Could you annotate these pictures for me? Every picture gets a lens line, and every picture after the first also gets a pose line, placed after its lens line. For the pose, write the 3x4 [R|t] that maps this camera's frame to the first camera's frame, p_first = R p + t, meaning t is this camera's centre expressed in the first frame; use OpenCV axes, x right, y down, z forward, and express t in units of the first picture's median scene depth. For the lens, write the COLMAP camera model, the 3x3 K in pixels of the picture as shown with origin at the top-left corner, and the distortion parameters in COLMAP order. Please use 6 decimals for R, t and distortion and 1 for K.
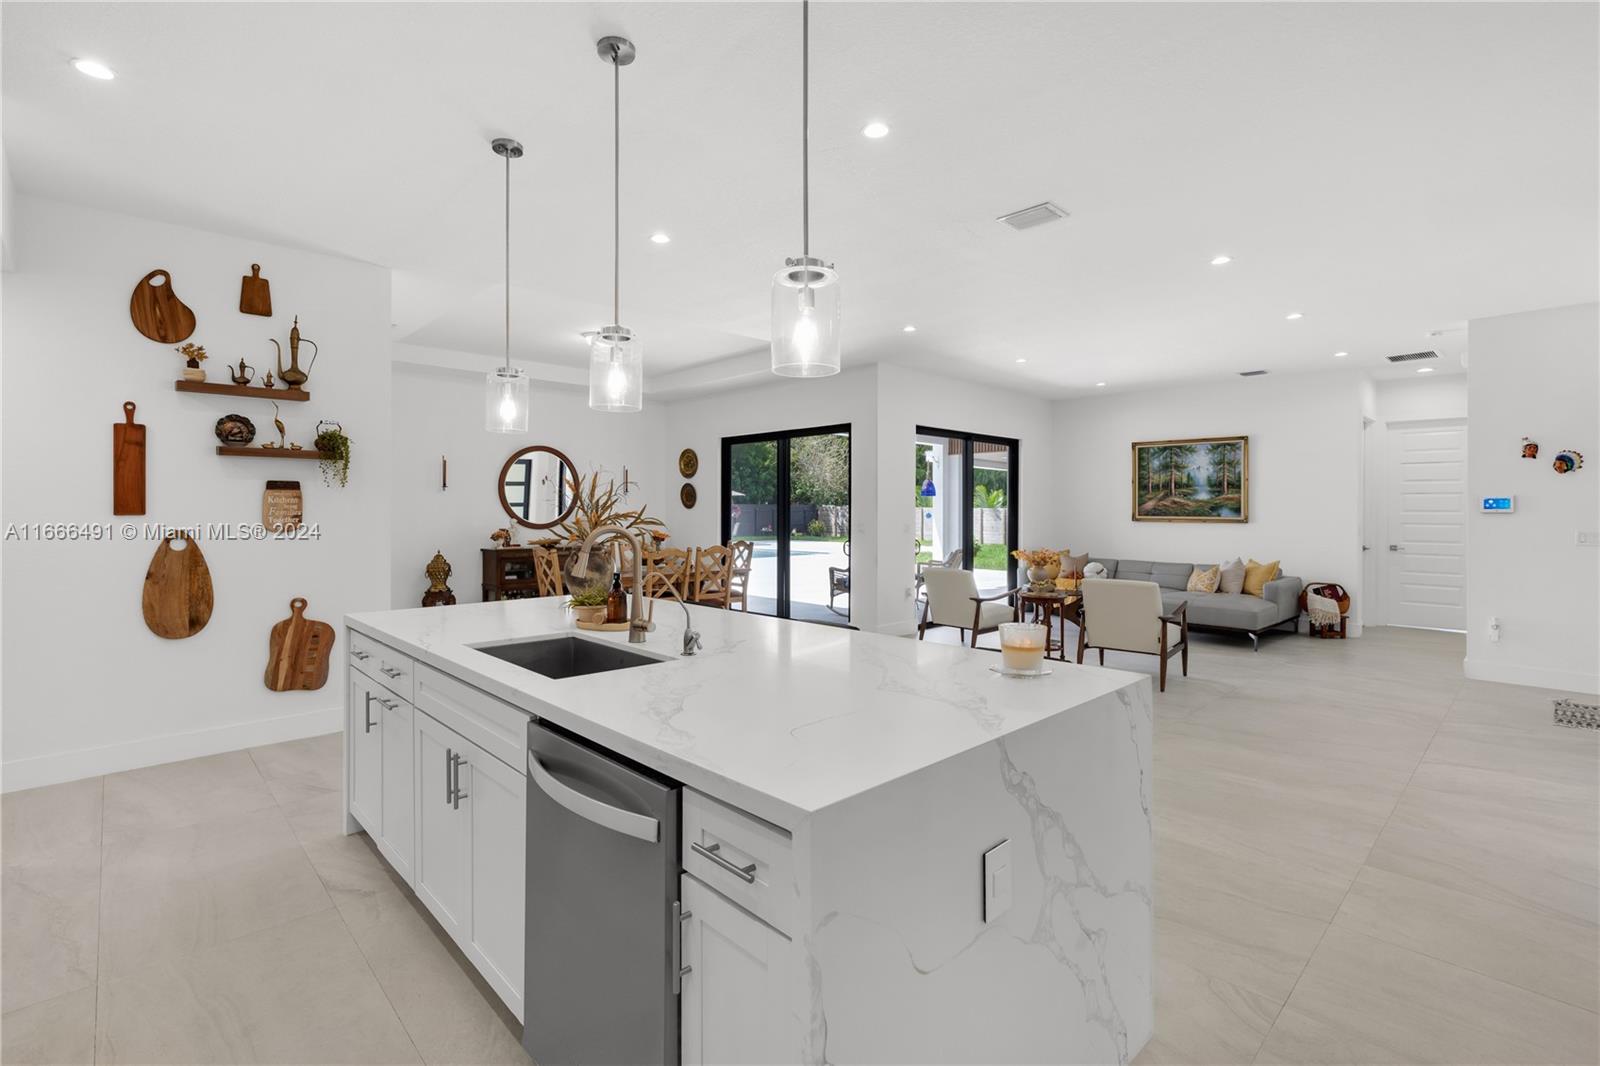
lens RADIAL K [[722.3, 0, 794.8], [0, 722.3, 507.7], [0, 0, 1]] dist [-0.000140, -0.000040]
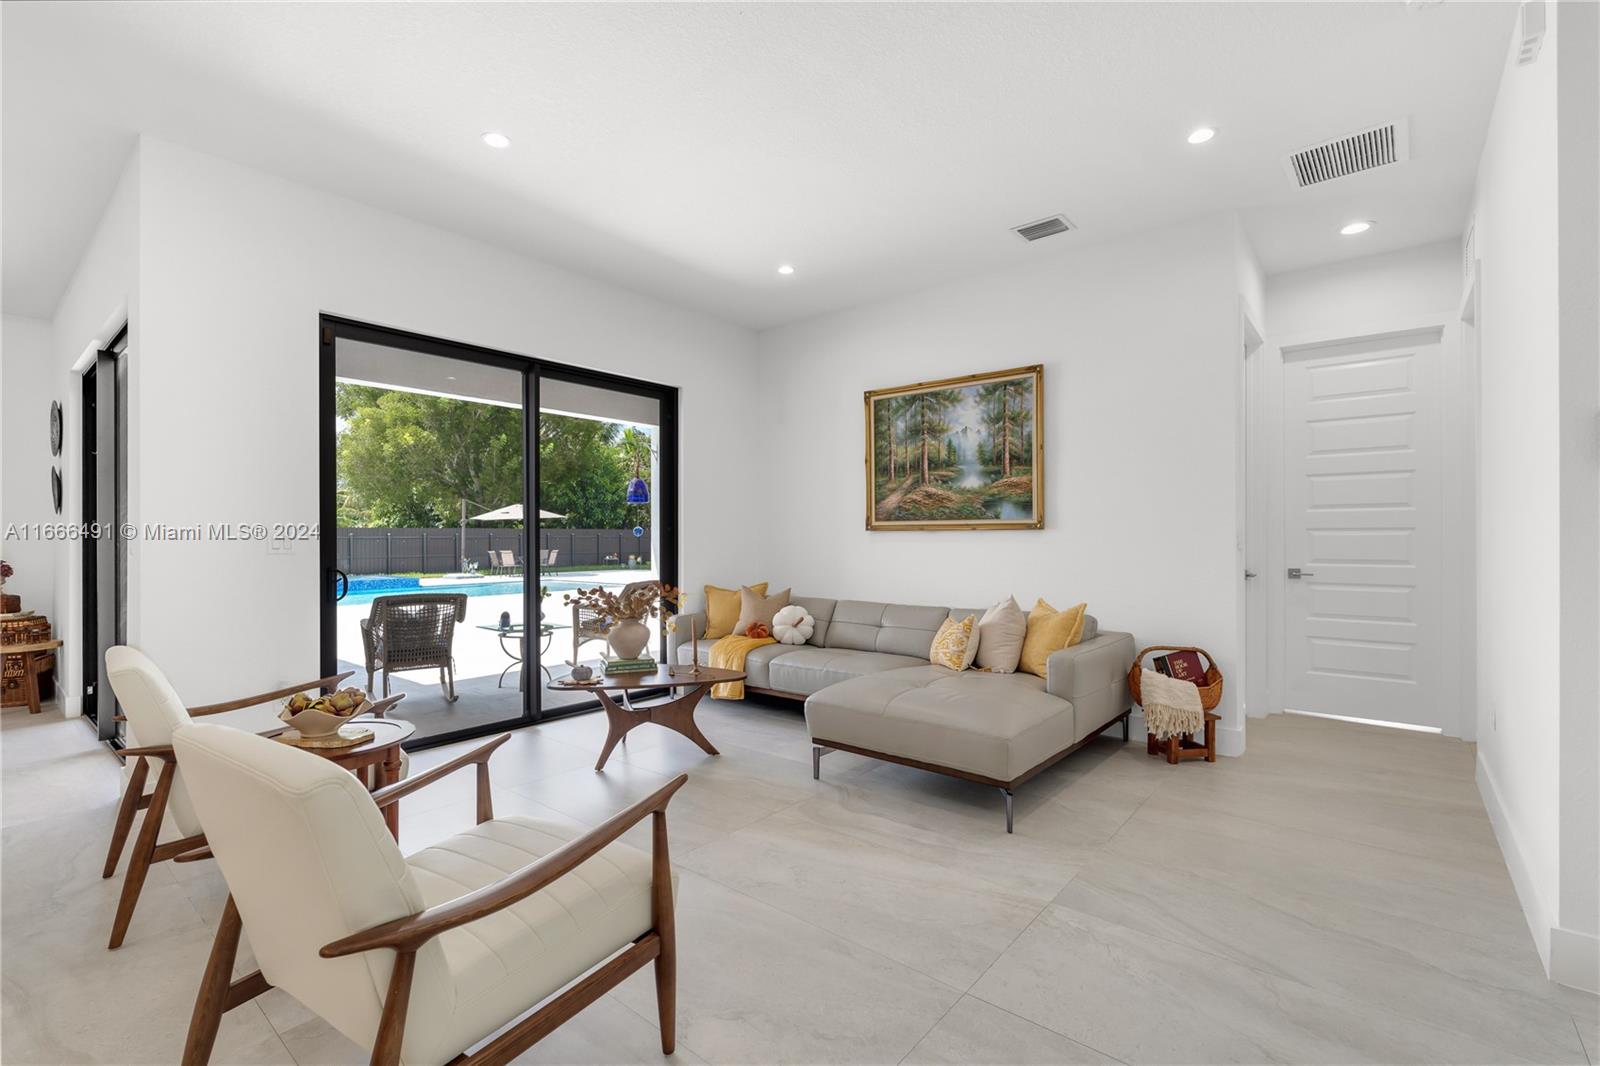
lens RADIAL K [[712.8, 0, 799.1], [0, 712.8, 537.7], [0, 0, 1]] dist [-0.000157, -0.000800]
pose [[0.992957, -0.006347, 0.118307, 0.567592], [0.006181, 0.999979, 0.001775, 0.036919], [-0.118316, -0.001031, 0.992975, 0.736573]]
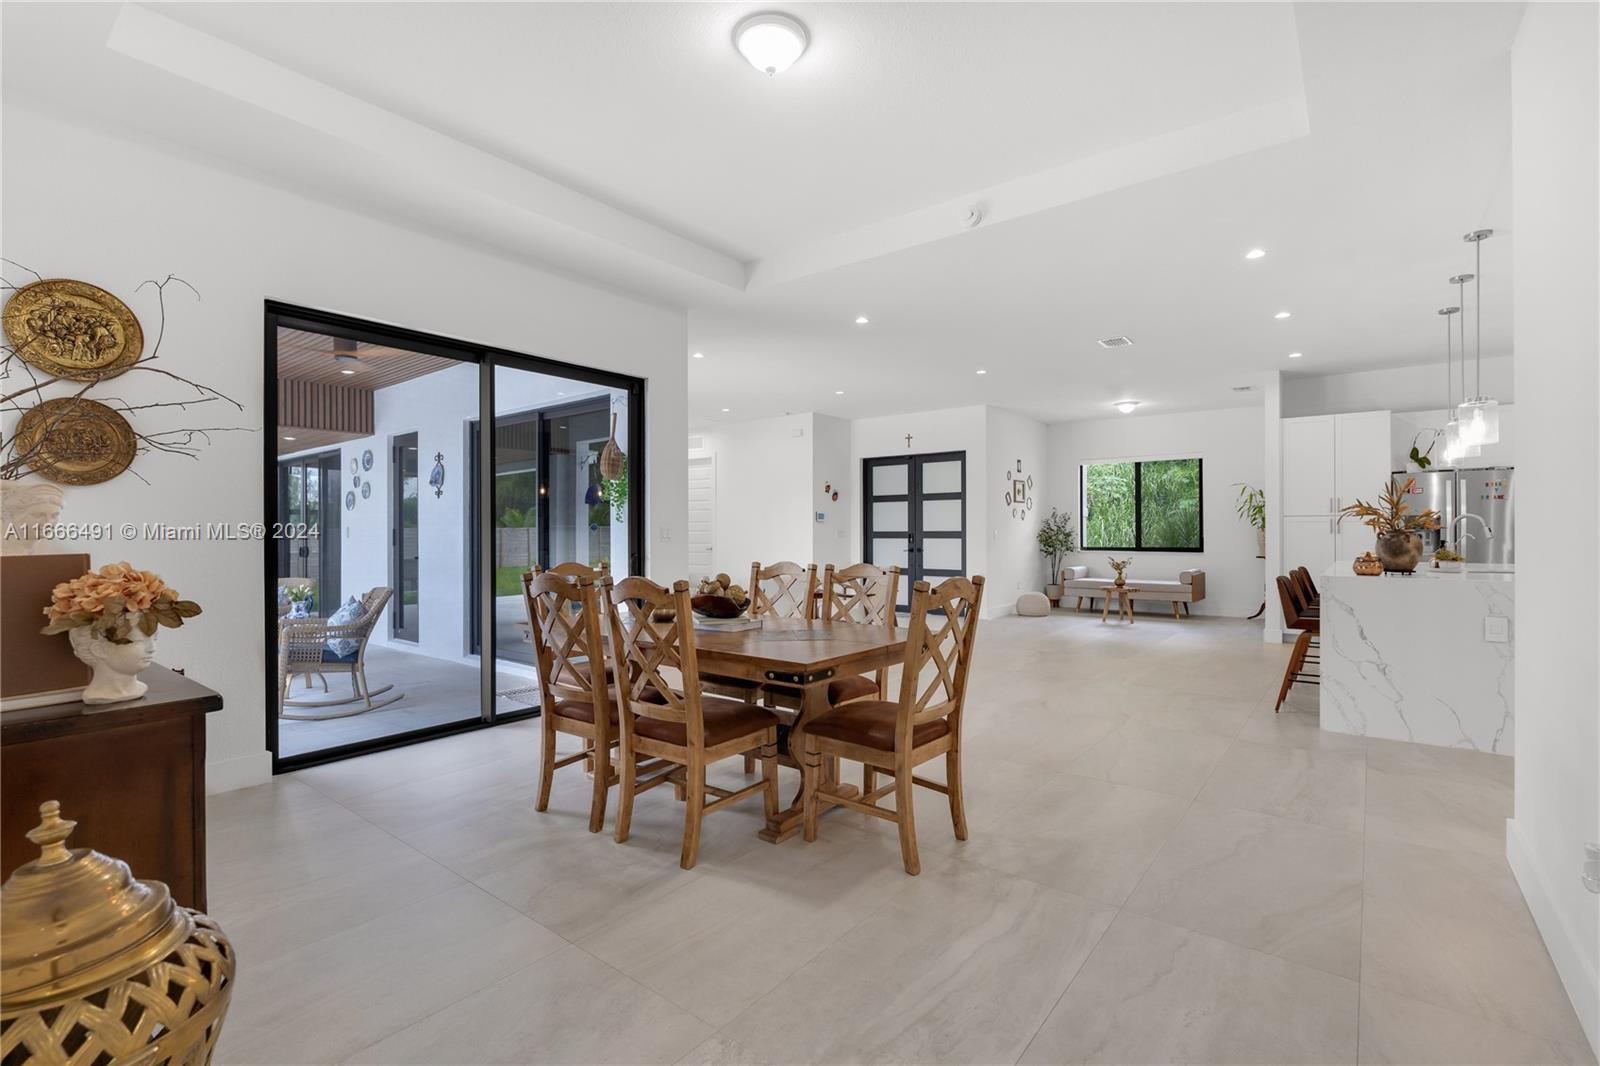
lens RADIAL K [[723.3, 0, 802.2], [0, 723.3, 528.3], [0, 0, 1]] dist [-0.000753, -0.000097]
pose [[-0.149031, 0.003798, 0.988825, -0.830026], [0.000470, 0.999993, -0.003770, 0.031248], [-0.988832, -0.000097, -0.149032, 1.313725]]
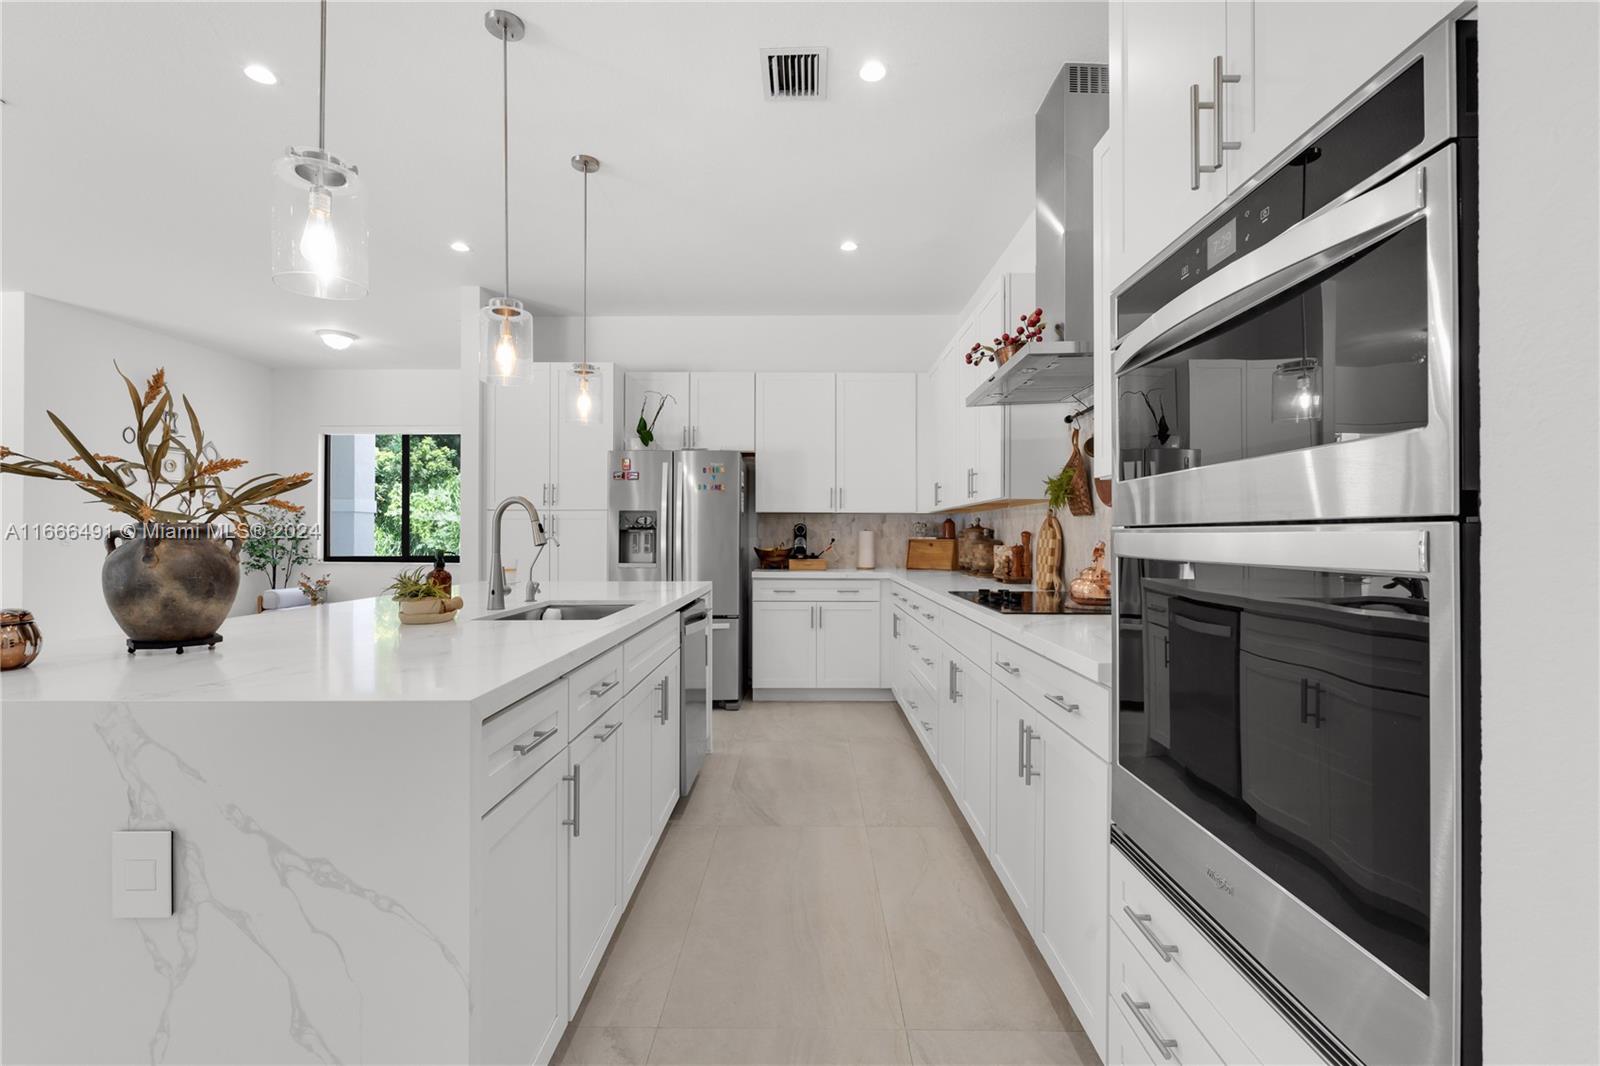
lens RADIAL K [[707.1, 0, 806.3], [0, 707.1, 540.1], [0, 0, 1]] dist [-0.002276, -0.000124]
pose [[-0.722889, -0.005485, 0.690943, -0.519690], [-0.002875, 0.999984, 0.004929, 0.035547], [-0.690958, 0.001577, -0.722893, 0.591579]]
